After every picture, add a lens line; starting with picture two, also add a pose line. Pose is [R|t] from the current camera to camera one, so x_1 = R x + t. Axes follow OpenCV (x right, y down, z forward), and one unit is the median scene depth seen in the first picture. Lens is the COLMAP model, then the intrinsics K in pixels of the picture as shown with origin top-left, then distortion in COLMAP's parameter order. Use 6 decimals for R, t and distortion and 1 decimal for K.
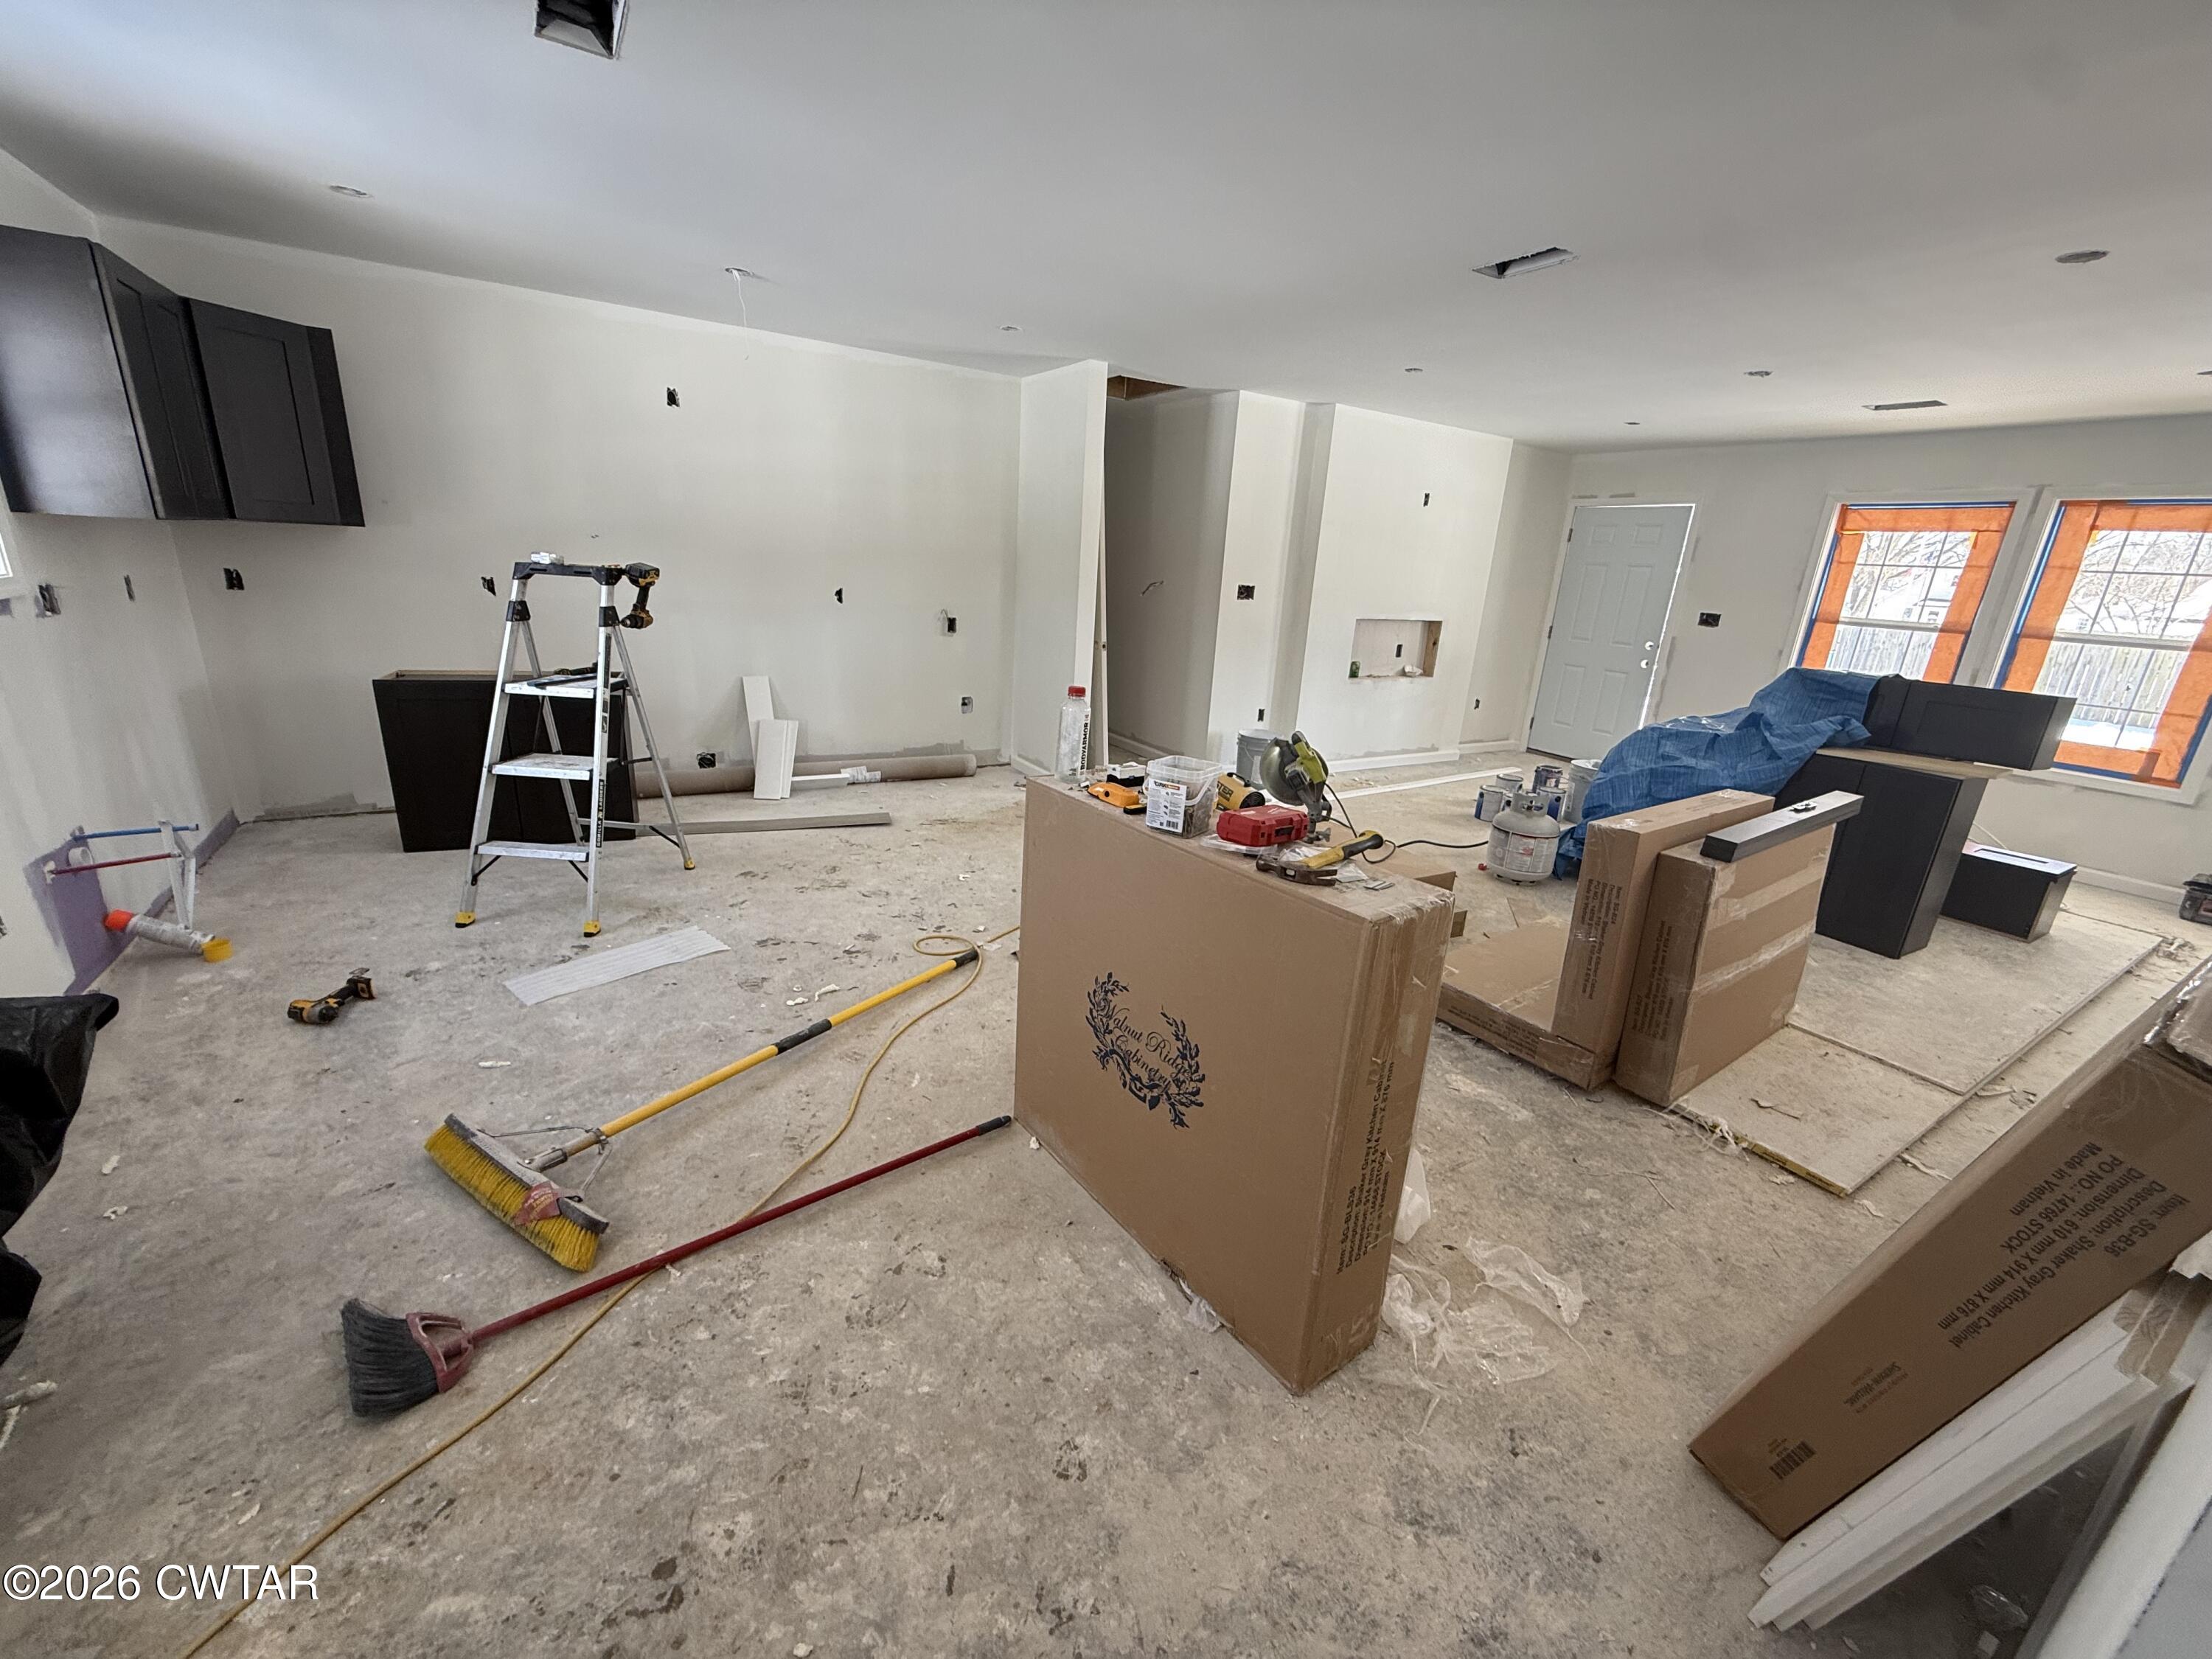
lens RADIAL K [[875.1, 0, 1106.0], [0, 875.1, 829.5], [0, 0, 1]] dist [0.001705, 0.000061]
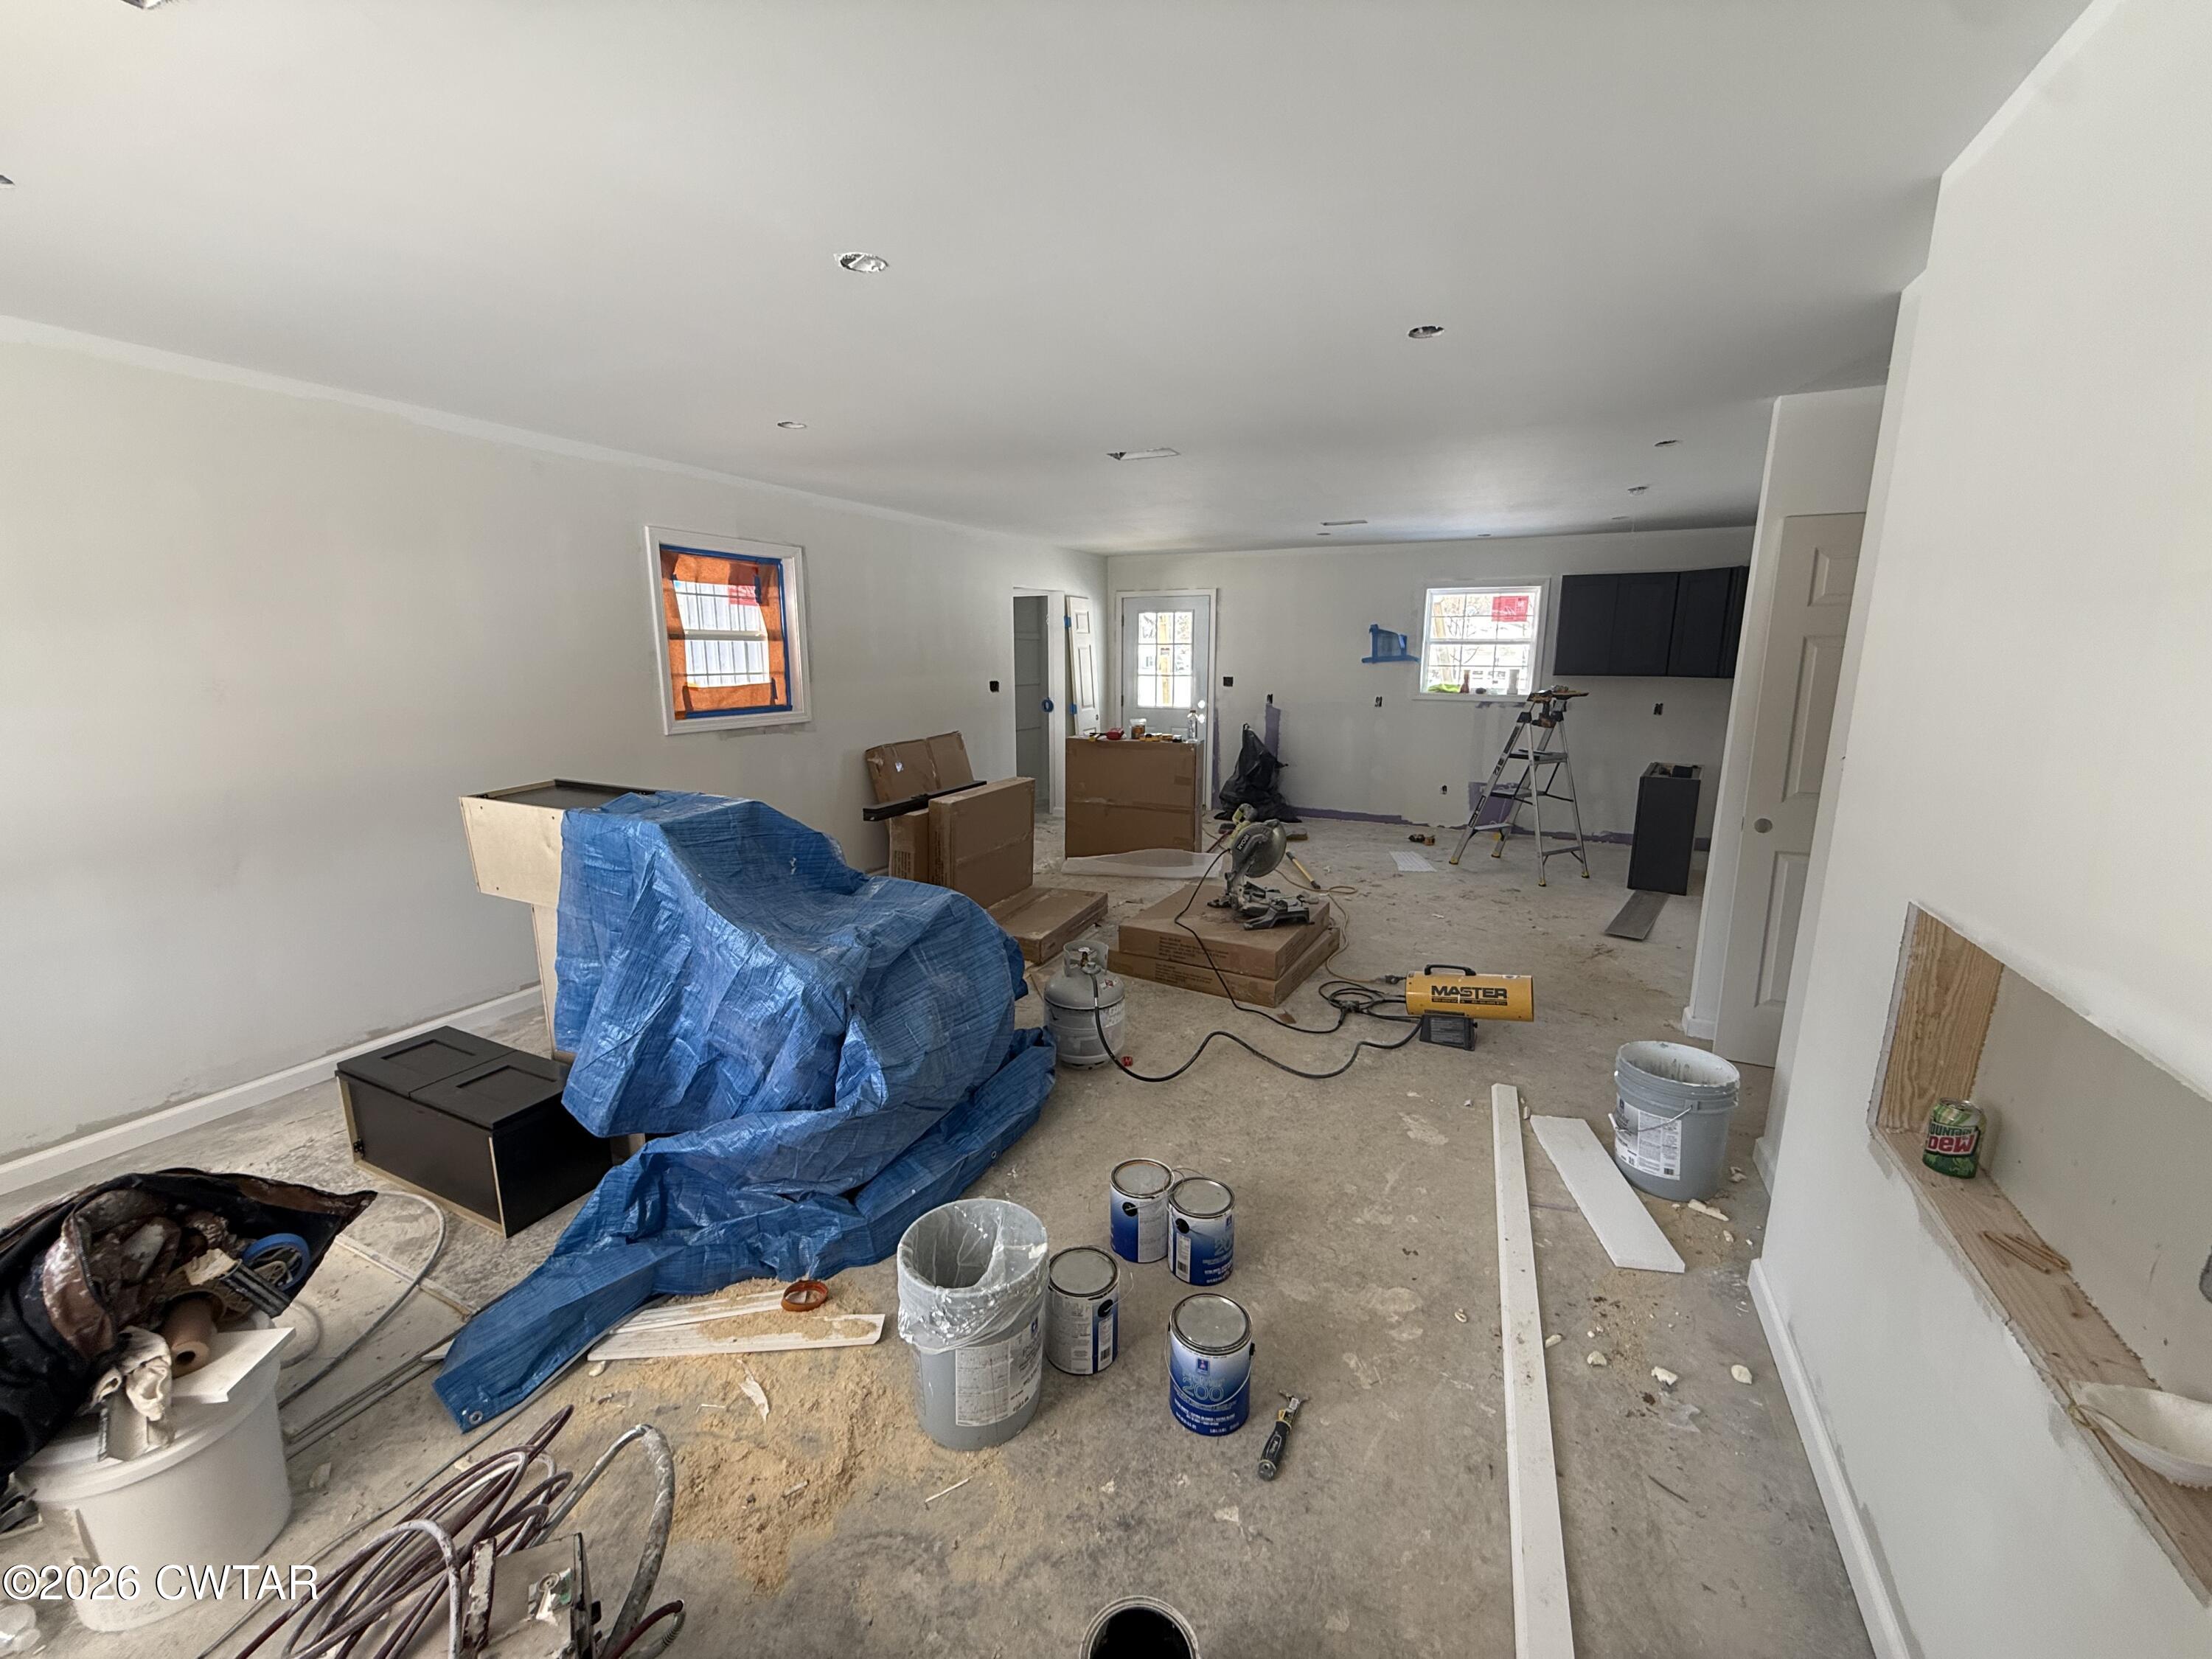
lens RADIAL K [[875.1, 0, 1106.0], [0, 875.1, 829.5], [0, 0, 1]] dist [0.001705, 0.000061]
pose [[-0.845630, 0.046765, -0.531716, 0.791300], [-0.207577, 0.888929, 0.408309, -0.412120], [0.491753, 0.455651, -0.741998, 1.389649]]
